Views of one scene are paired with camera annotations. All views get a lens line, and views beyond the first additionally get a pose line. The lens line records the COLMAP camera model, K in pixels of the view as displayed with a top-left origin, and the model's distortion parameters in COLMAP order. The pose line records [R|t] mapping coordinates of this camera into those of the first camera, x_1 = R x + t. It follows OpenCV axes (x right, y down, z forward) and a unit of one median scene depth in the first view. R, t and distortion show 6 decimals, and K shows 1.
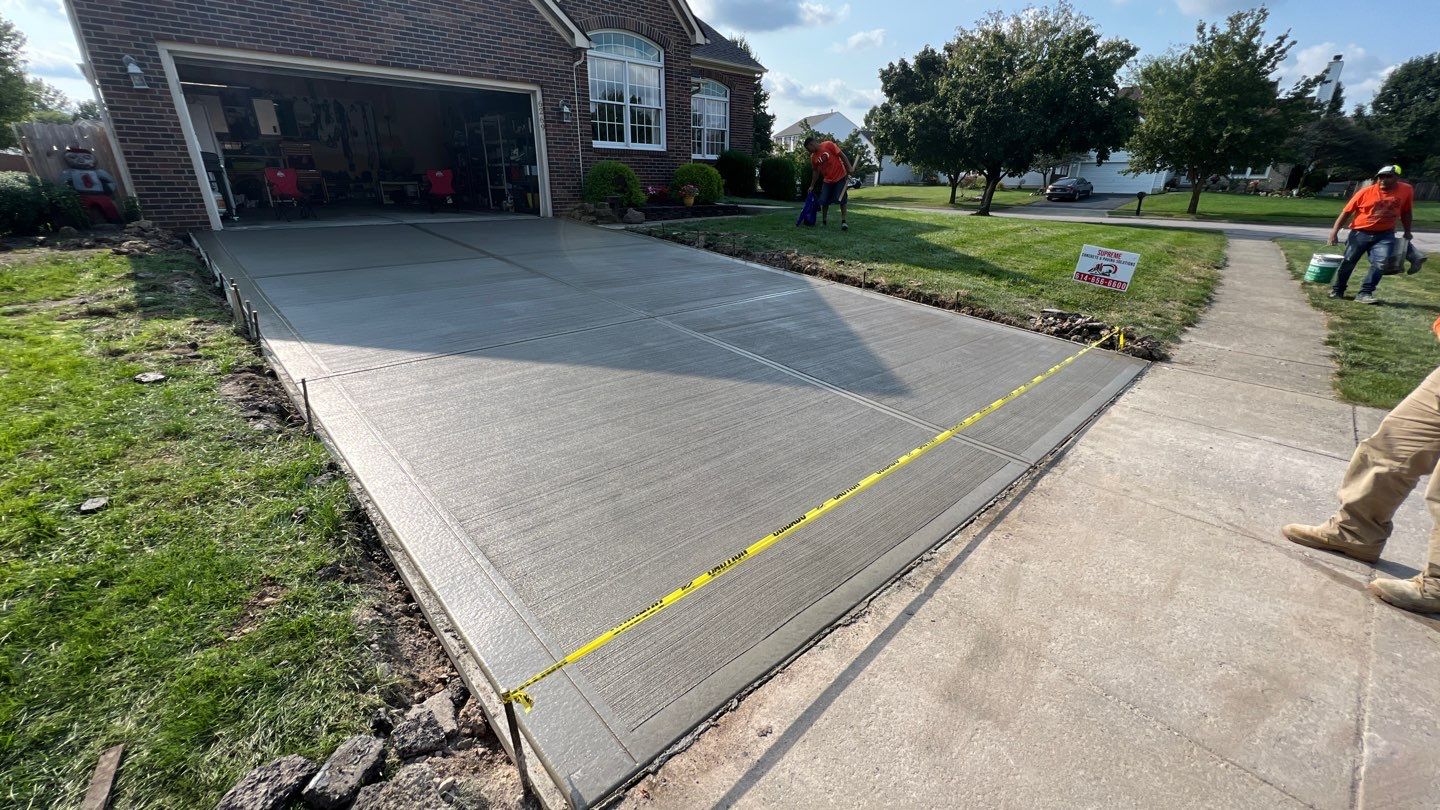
lens RADIAL K [[578.8, 0, 722.9], [0, 578.8, 403.2], [0, 0, 1]] dist [-0.000055, -0.000280]
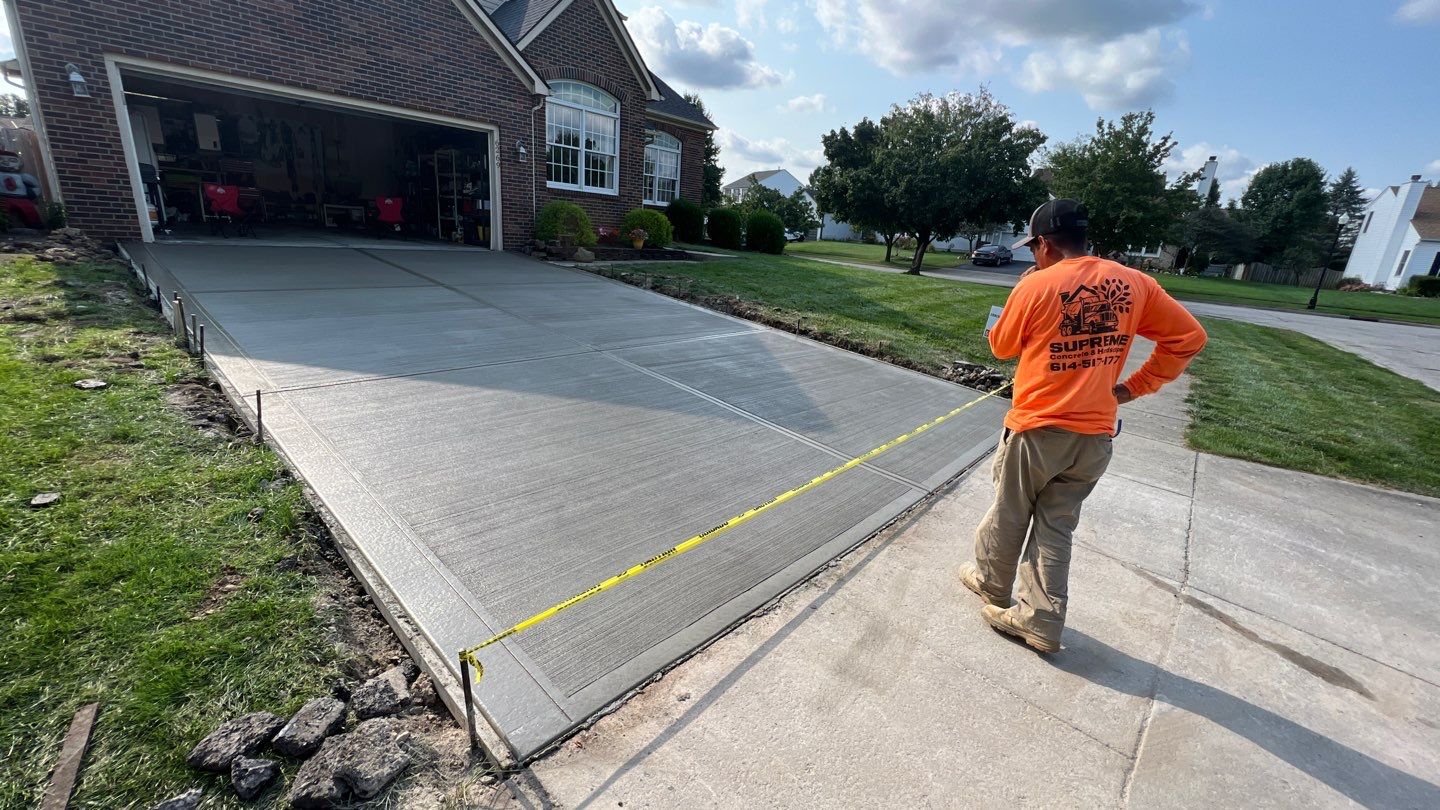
lens RADIAL K [[578.8, 0, 722.9], [0, 578.8, 403.2], [0, 0, 1]] dist [-0.000055, -0.000280]
pose [[0.994436, 0.038714, 0.097967, 0.003156], [-0.031613, 0.996829, -0.073024, 0.013260], [-0.100483, 0.069520, 0.992507, -0.051480]]
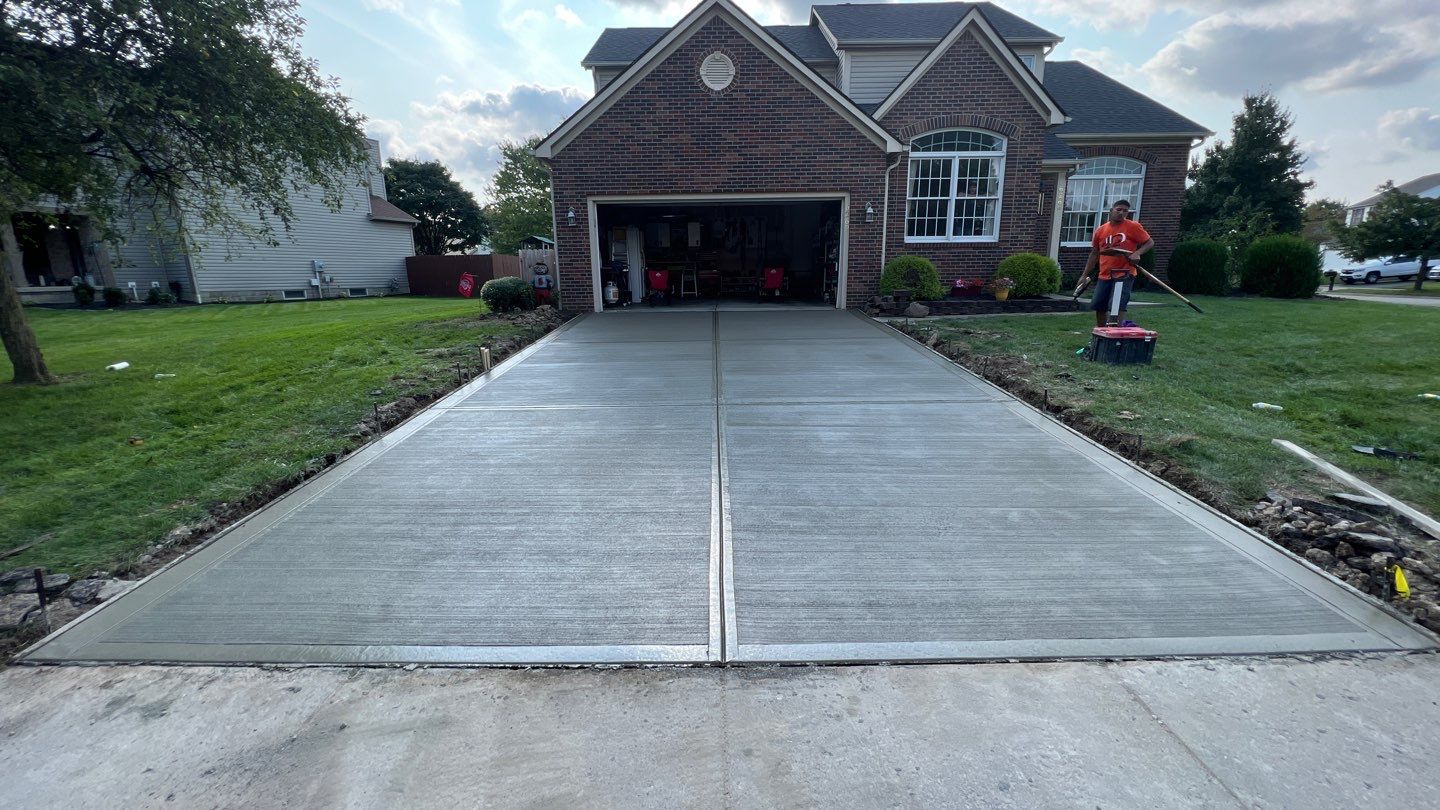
lens RADIAL K [[578.8, 0, 722.9], [0, 578.8, 403.2], [0, 0, 1]] dist [-0.000055, -0.000280]
pose [[0.724500, 0.133396, -0.676244, 0.453448], [-0.230692, 0.971441, -0.055527, -0.075122], [0.649524, 0.196233, 0.734582, 0.194061]]
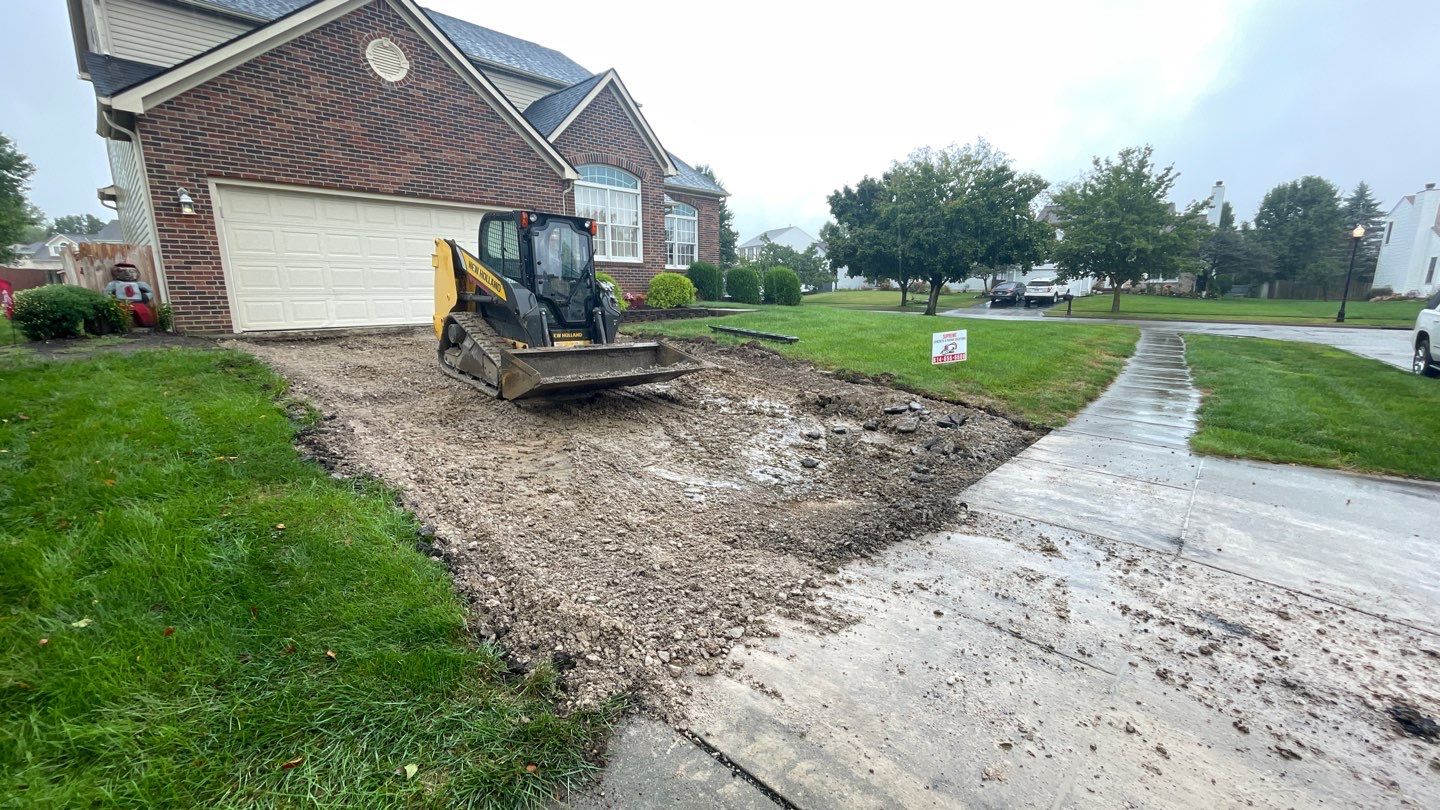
lens RADIAL K [[578.8, 0, 722.9], [0, 578.8, 403.2], [0, 0, 1]] dist [-0.000055, -0.000280]
pose [[0.998520, -0.016036, 0.051971, -0.010466], [0.024574, 0.985471, -0.168055, 0.047591], [-0.048521, 0.169084, 0.984407, -0.125164]]
